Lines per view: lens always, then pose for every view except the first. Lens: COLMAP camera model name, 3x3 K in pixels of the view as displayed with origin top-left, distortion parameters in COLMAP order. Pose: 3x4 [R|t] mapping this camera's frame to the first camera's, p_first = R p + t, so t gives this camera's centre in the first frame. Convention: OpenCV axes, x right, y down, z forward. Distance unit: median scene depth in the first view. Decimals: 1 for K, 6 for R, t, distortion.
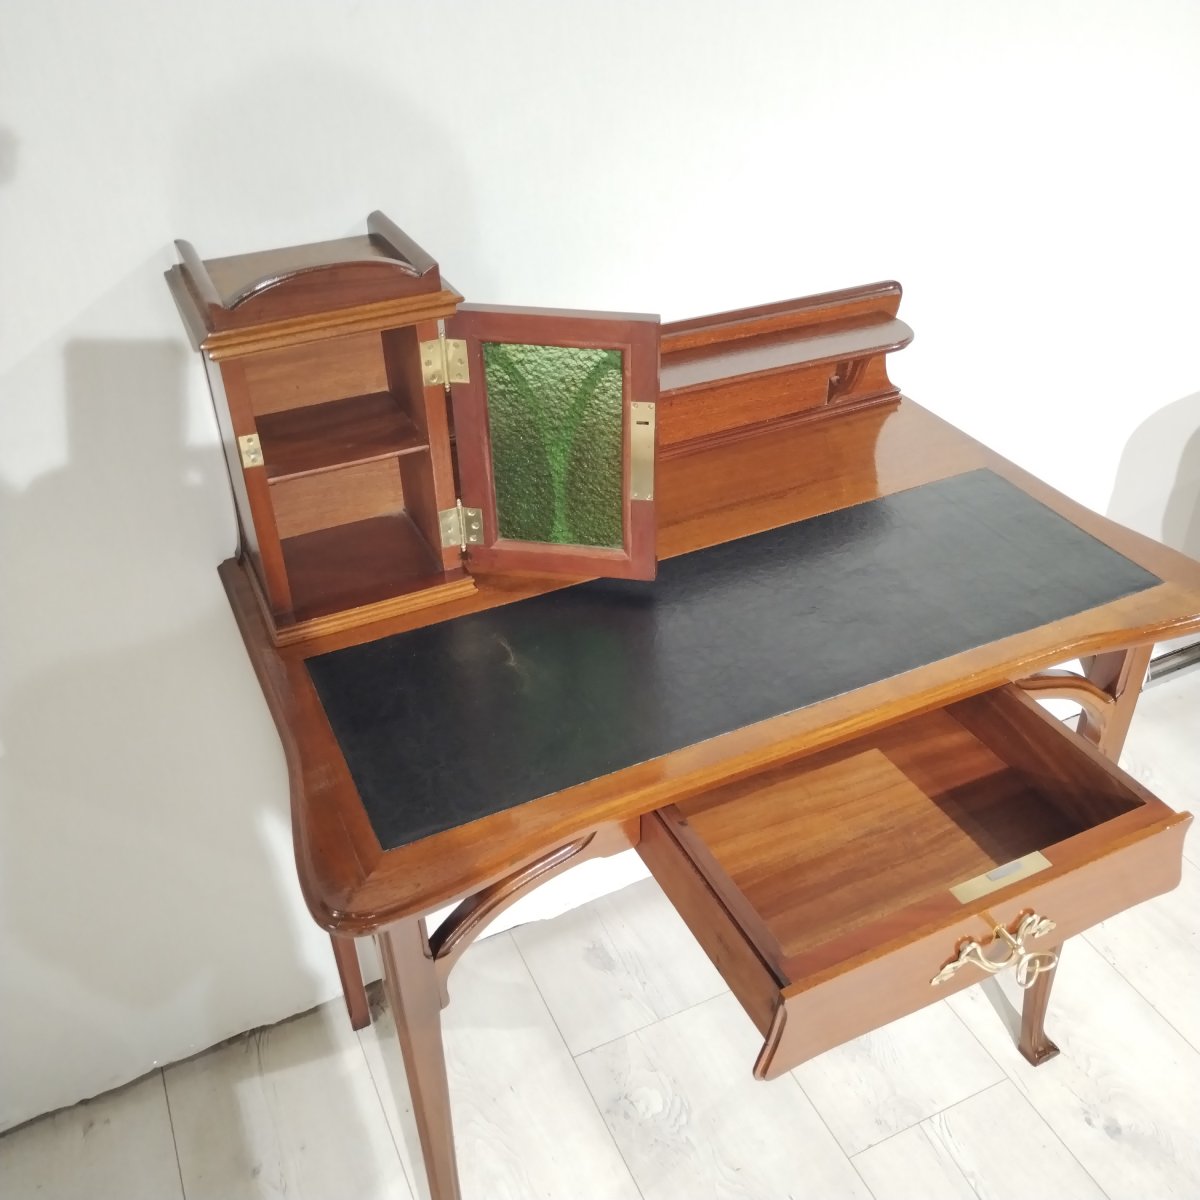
lens RADIAL K [[1182.0, 0, 595.7], [0, 1182.0, 597.7], [0, 0, 1]] dist [0.003901, -0.005230]
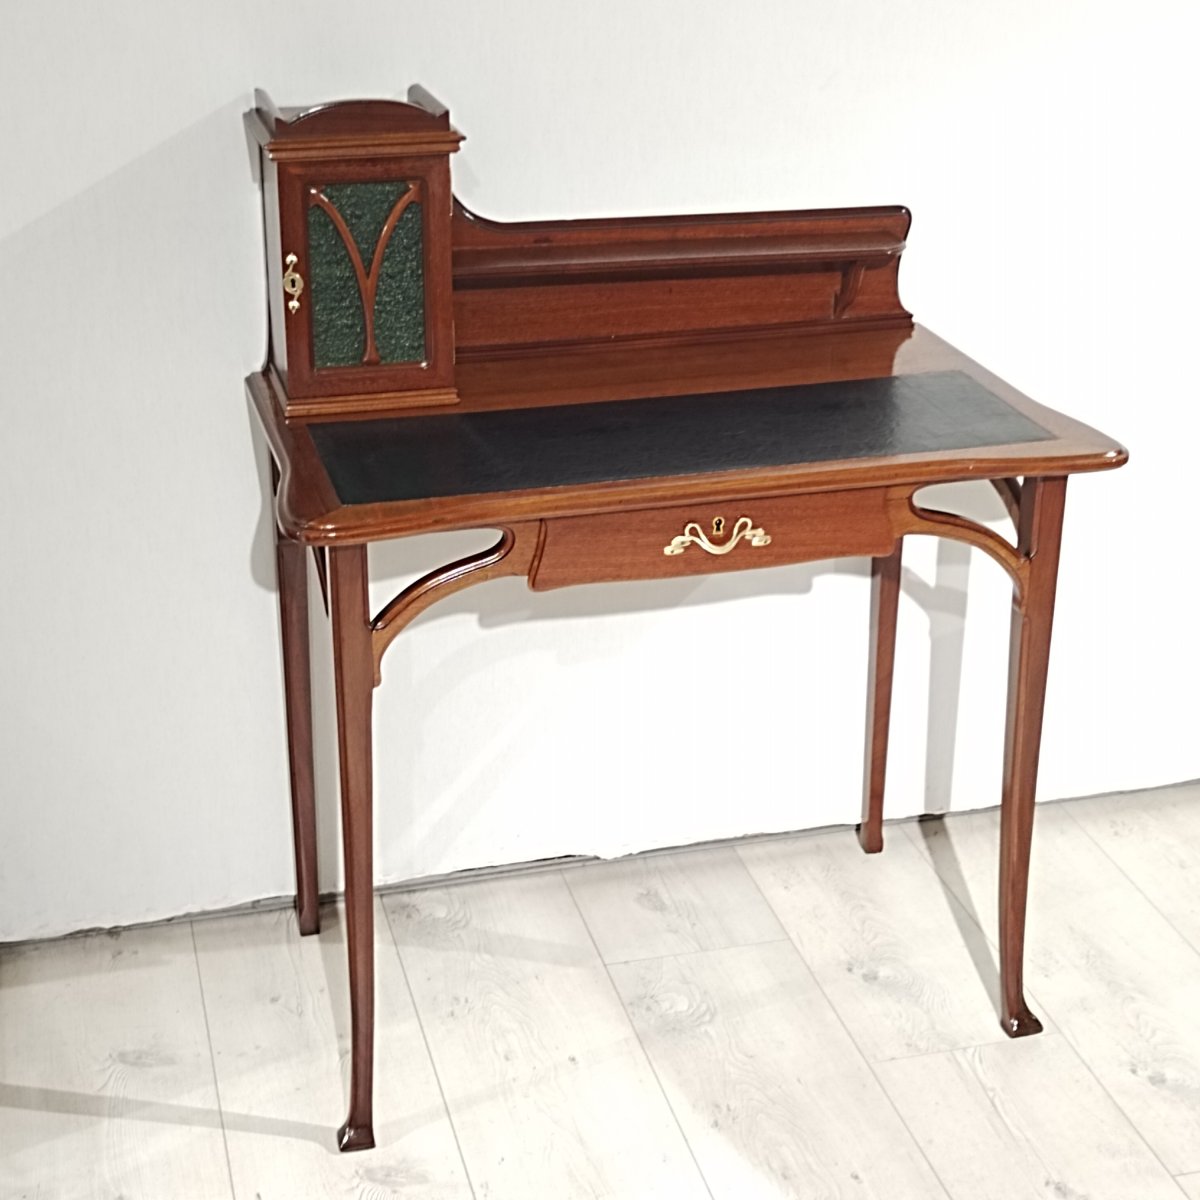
lens RADIAL K [[2098.2, 0, 579.3], [0, 2098.2, 600.3], [0, 0, 1]] dist [0.164099, -1.027557]
pose [[0.984589, 0.095556, -0.146473, 0.309339], [-0.122285, 0.974913, -0.185986, 0.509490], [0.125027, 0.201031, 0.971573, -0.873714]]
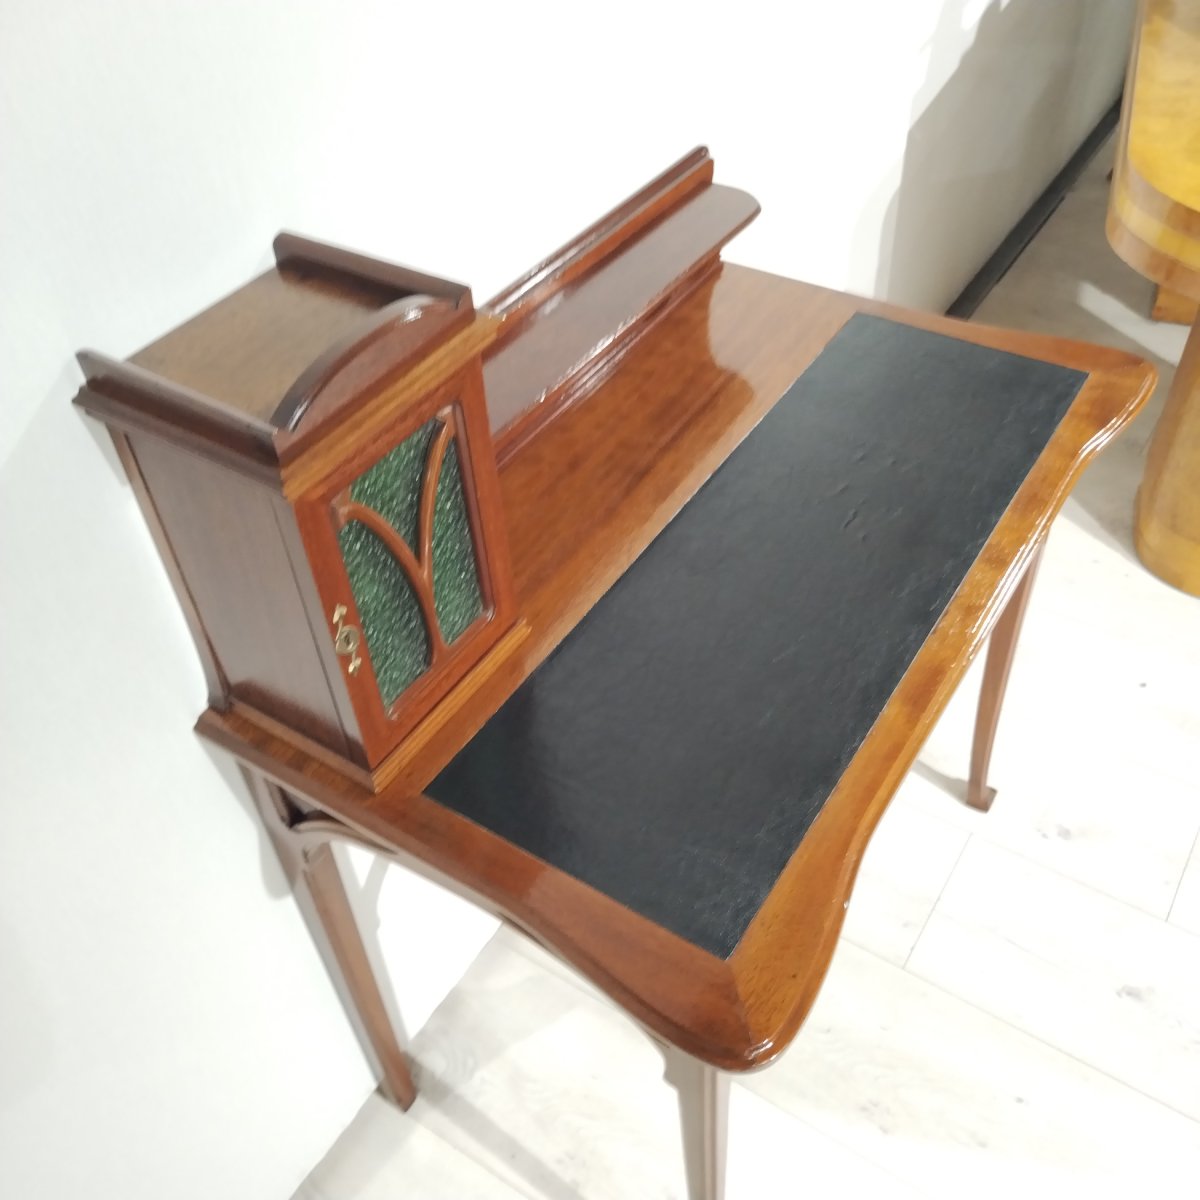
lens RADIAL K [[1189.7, 0, 603.8], [0, 1189.7, 601.2], [0, 0, 1]] dist [-0.034012, -0.006482]
pose [[0.846705, -0.384454, 0.367811, -0.337172], [0.331038, 0.921850, 0.201510, -0.168454], [-0.416538, -0.048860, 0.907804, 0.177577]]
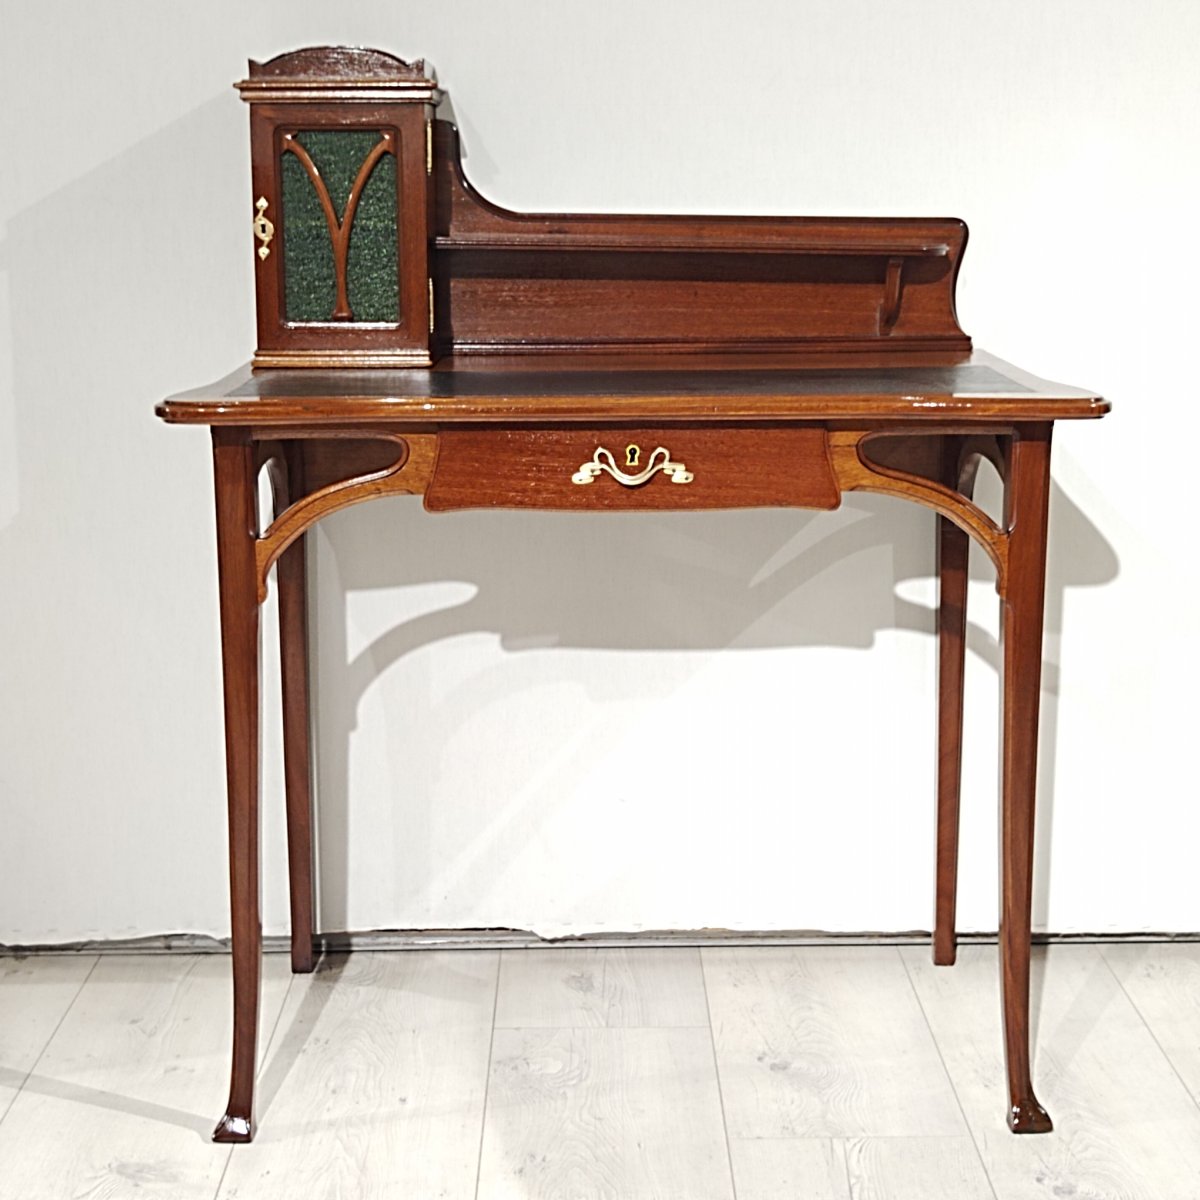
lens RADIAL K [[2098.2, 0, 579.3], [0, 2098.2, 600.3], [0, 0, 1]] dist [0.164099, -1.027557]
pose [[0.907902, 0.108195, -0.404978, 0.791148], [-0.255377, 0.908891, -0.329696, 0.754763], [0.332409, 0.402754, 0.852815, -0.520709]]
